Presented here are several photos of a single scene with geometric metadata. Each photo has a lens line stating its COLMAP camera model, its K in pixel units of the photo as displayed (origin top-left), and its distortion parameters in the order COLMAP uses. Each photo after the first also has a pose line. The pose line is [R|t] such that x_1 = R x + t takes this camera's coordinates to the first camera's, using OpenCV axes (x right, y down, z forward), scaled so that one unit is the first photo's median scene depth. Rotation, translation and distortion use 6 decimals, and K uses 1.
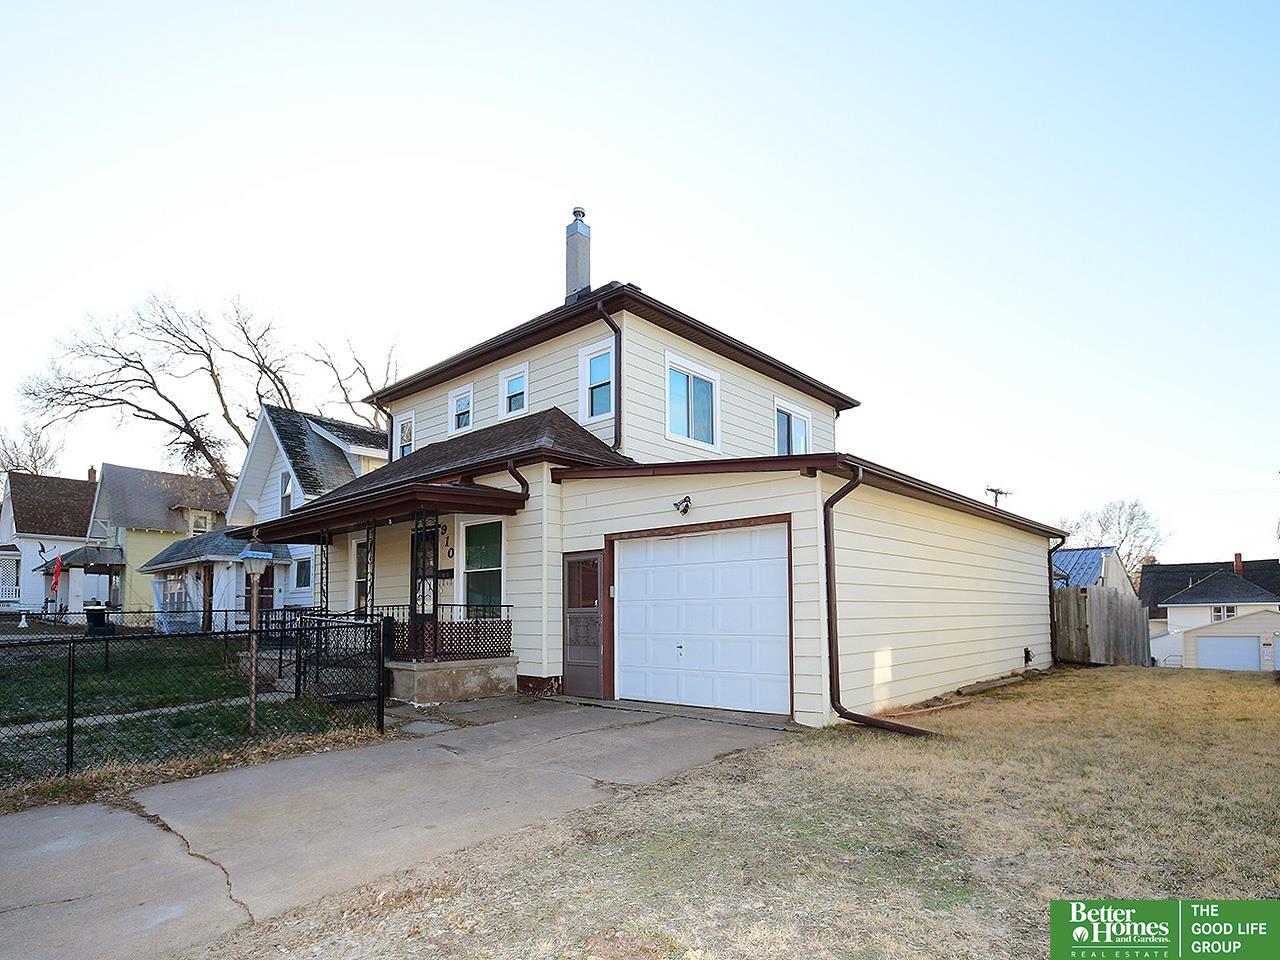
lens RADIAL K [[720.1, 0, 640.0], [0, 720.1, 480.0], [0, 0, 1]] dist [0.001858, 0.000207]
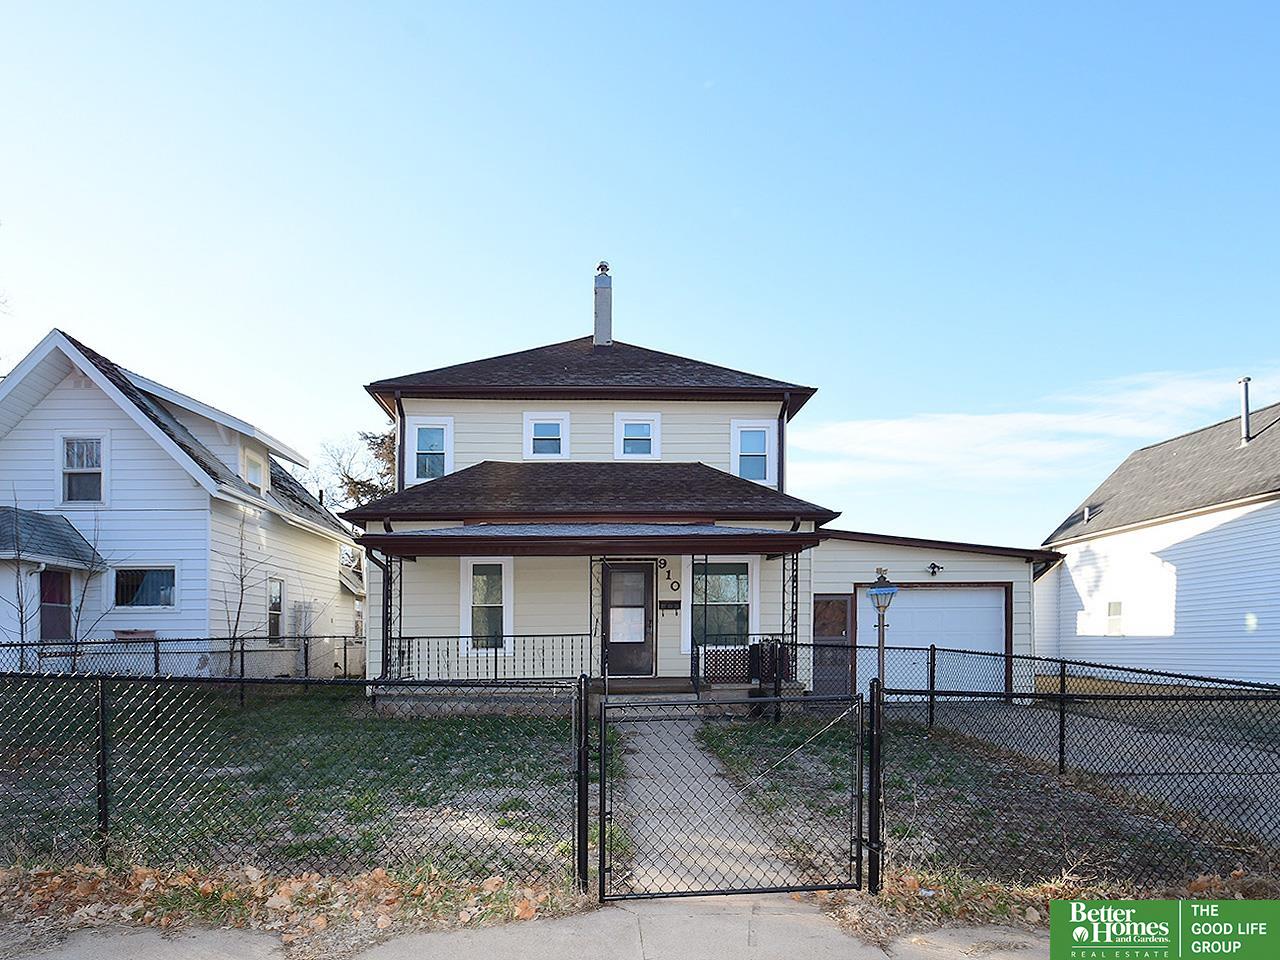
lens RADIAL K [[749.7, 0, 640.0], [0, 749.7, 480.0], [0, 0, 1]] dist [-0.004330, -0.000264]
pose [[0.722397, 0.154545, 0.673987, -1.087837], [-0.125490, 0.987820, -0.092002, 0.053712], [-0.679996, -0.018117, 0.732992, 0.205645]]
